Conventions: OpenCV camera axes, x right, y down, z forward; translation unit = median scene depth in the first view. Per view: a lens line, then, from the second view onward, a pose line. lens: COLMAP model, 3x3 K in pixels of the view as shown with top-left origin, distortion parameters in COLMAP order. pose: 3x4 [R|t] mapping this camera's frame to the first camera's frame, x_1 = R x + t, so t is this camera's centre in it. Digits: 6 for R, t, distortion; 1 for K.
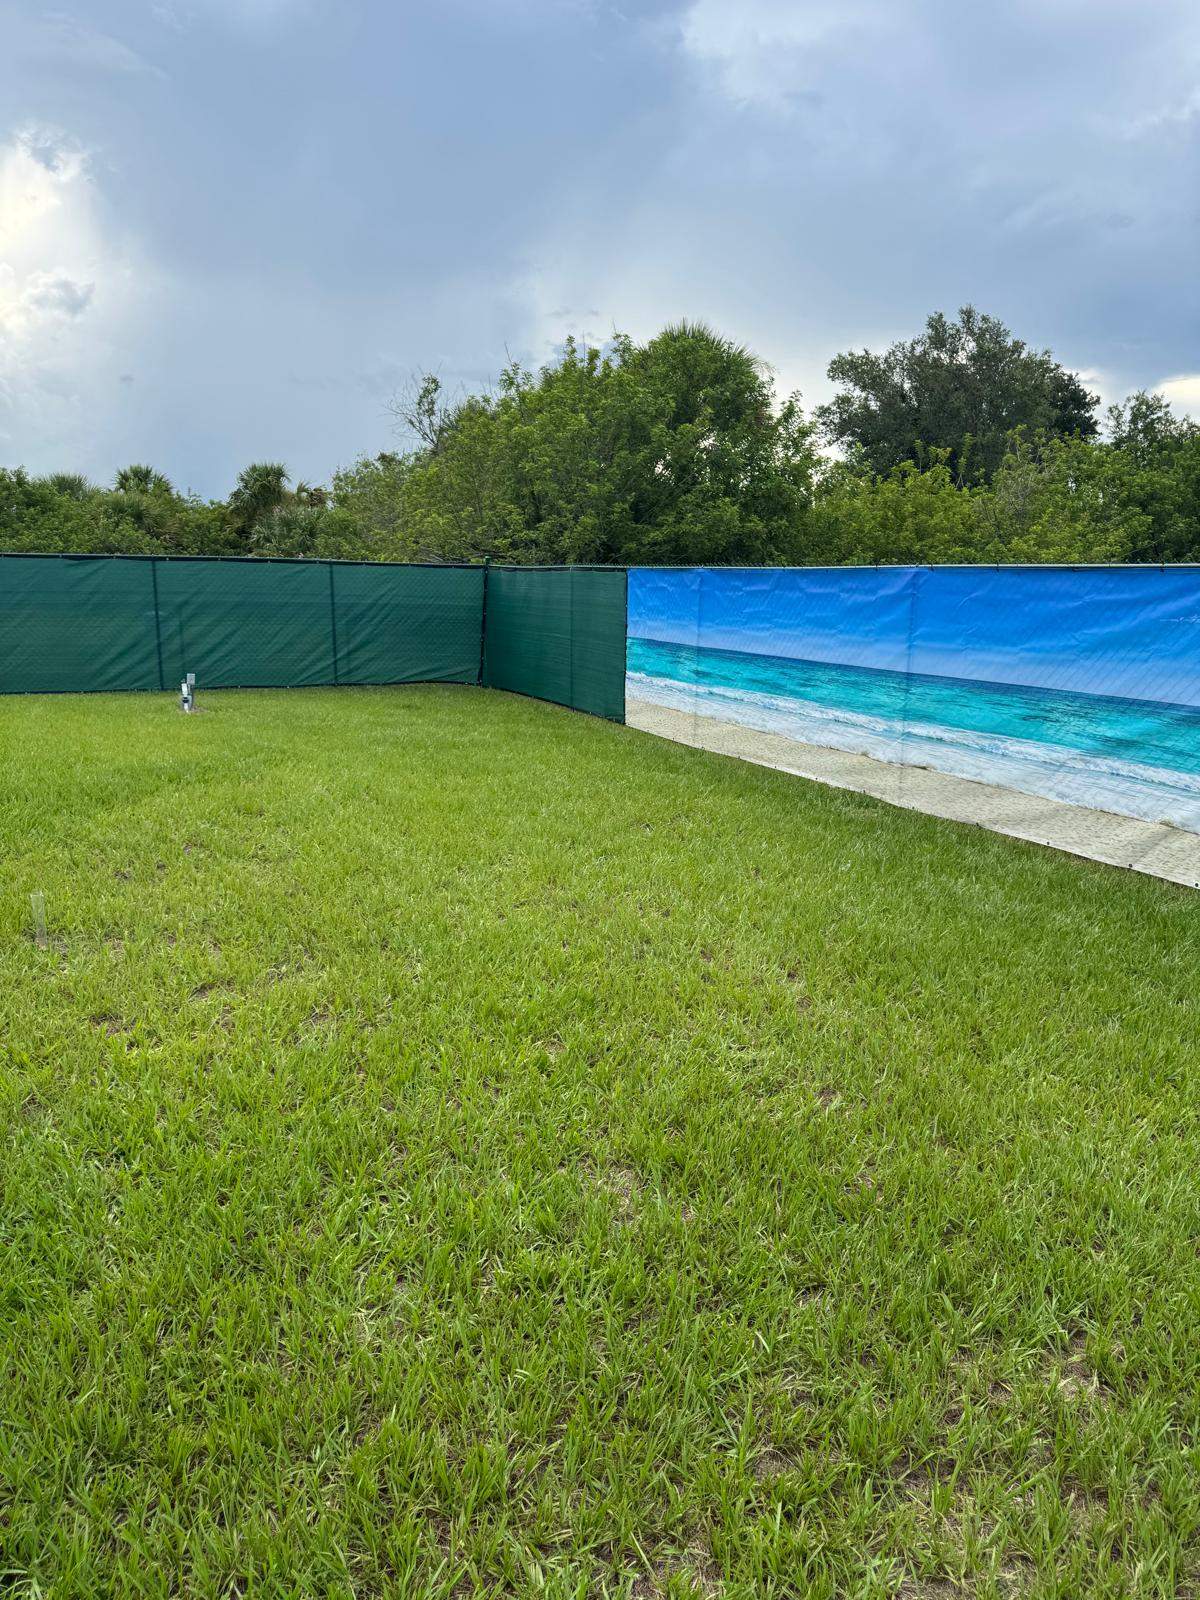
lens RADIAL K [[1118.3, 0, 600.0], [0, 1118.3, 800.0], [0, 0, 1]] dist [0.109564, -0.136485]
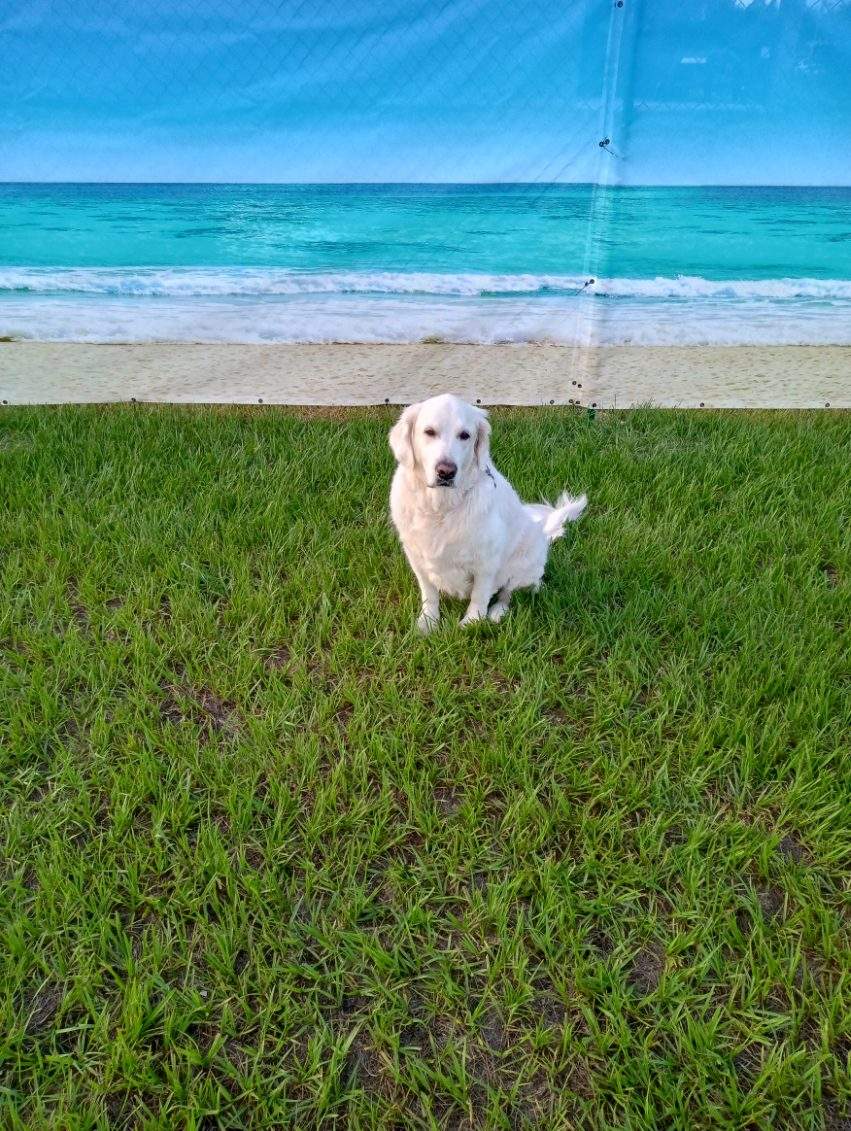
lens RADIAL K [[841.1, 0, 425.5], [0, 841.1, 565.5], [0, 0, 1]] dist [0.029495, -0.039246]
pose [[0.434128, -0.478730, 0.763119, -0.032930], [0.182152, 0.876260, 0.446083, -0.069014], [-0.882243, -0.054654, 0.467610, 0.438957]]
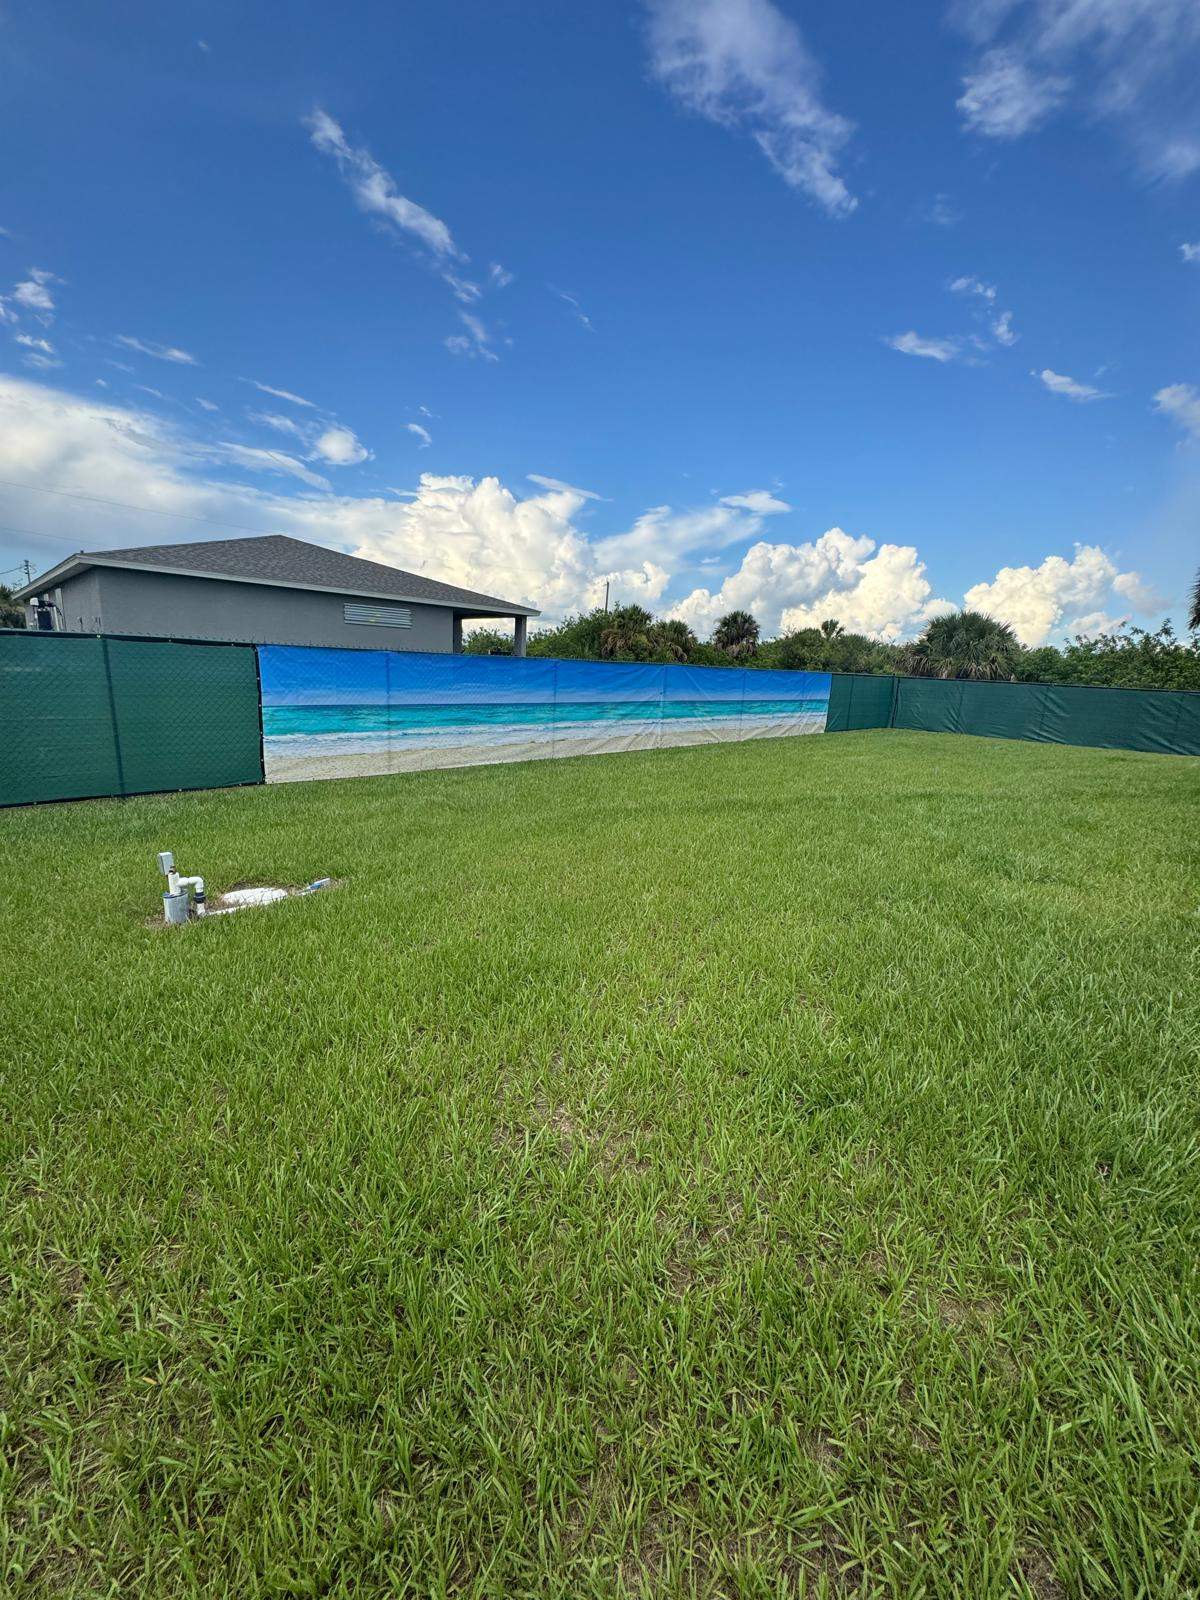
lens RADIAL K [[657.2, 0, 611.3], [0, 657.2, 782.2], [0, 0, 1]] dist [-0.001235, -0.000136]
pose [[-0.366446, -0.191770, 0.910462, -0.862430], [0.135689, 0.957054, 0.256196, -0.234293], [-0.920492, 0.217422, -0.324688, 1.104116]]
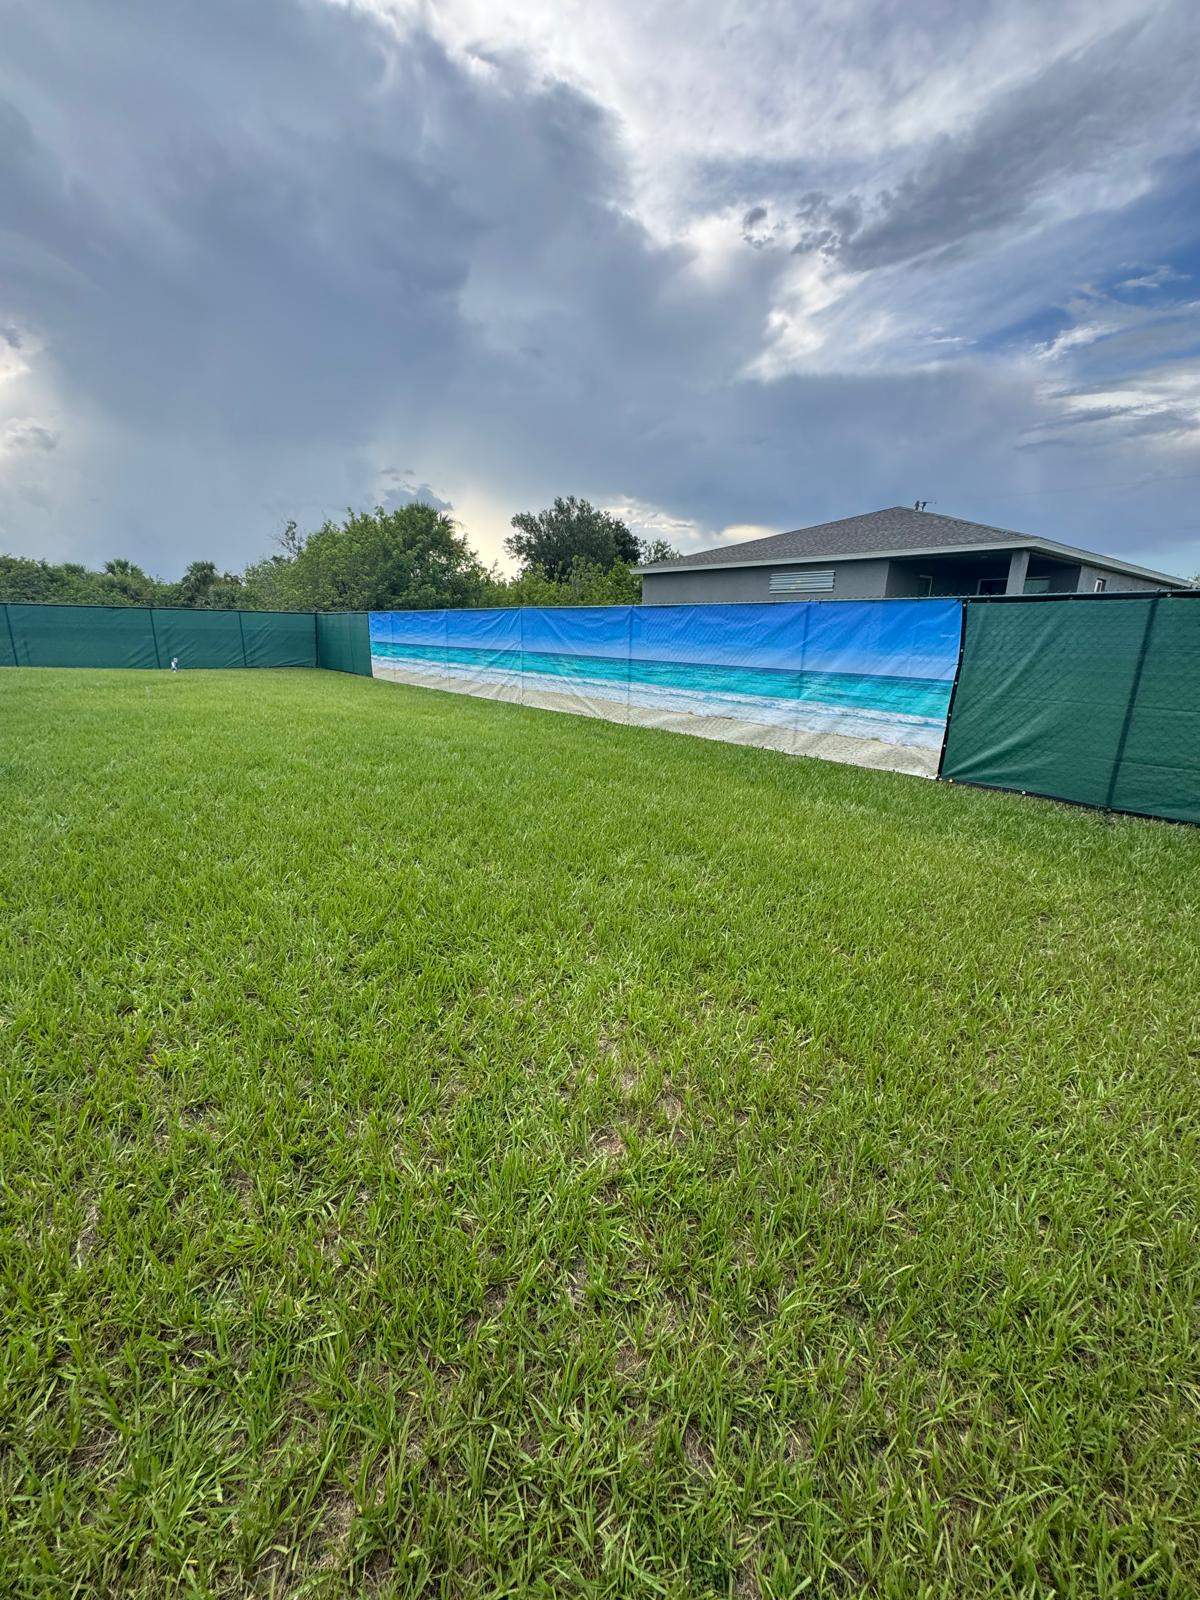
lens RADIAL K [[635.6, 0, 600.0], [0, 635.6, 800.0], [0, 0, 1]] dist [-0.000888, 0.000537]
pose [[0.967418, -0.062301, 0.245401, 0.180694], [0.045902, 0.996348, 0.071993, 0.154830], [-0.248990, -0.058383, 0.966745, -0.617994]]
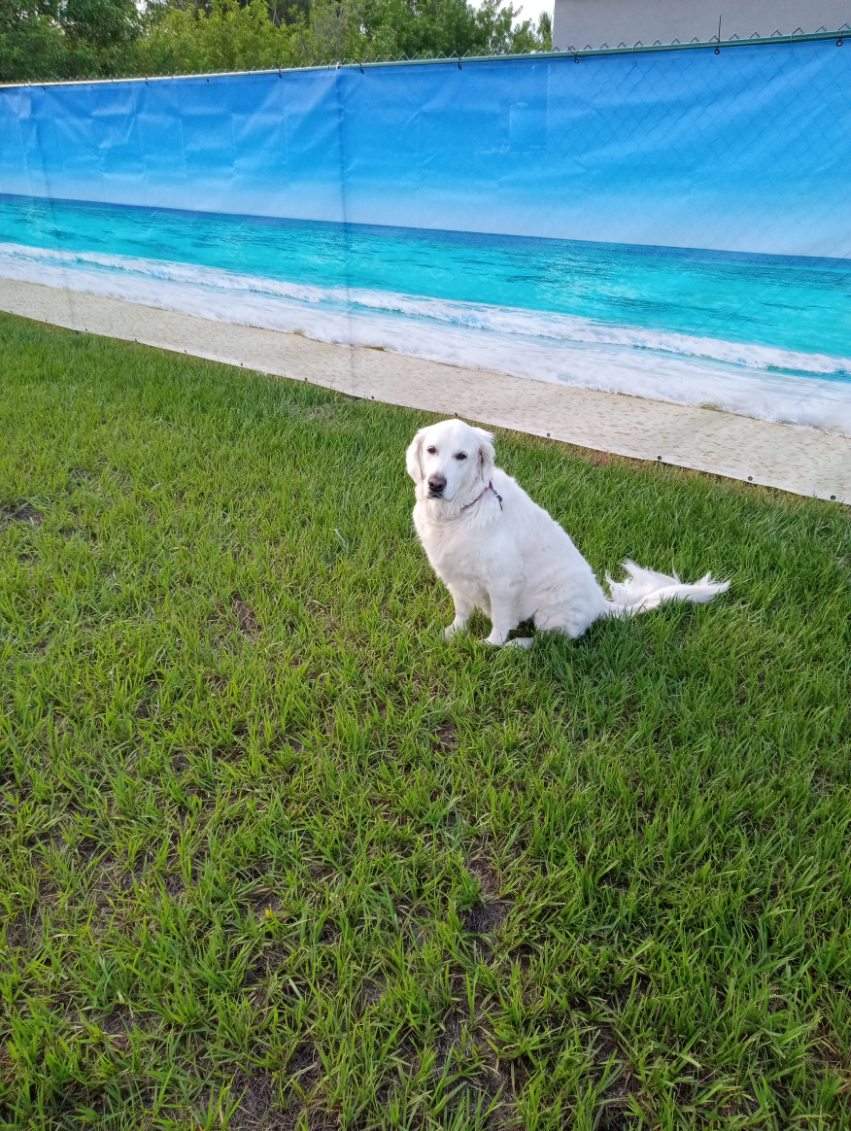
lens RADIAL K [[841.1, 0, 425.5], [0, 841.1, 565.5], [0, 0, 1]] dist [0.029495, -0.039246]
pose [[0.891199, -0.226495, 0.393020, 0.033342], [0.107560, 0.947227, 0.301981, -0.047413], [-0.440676, -0.226852, 0.868529, 0.334910]]
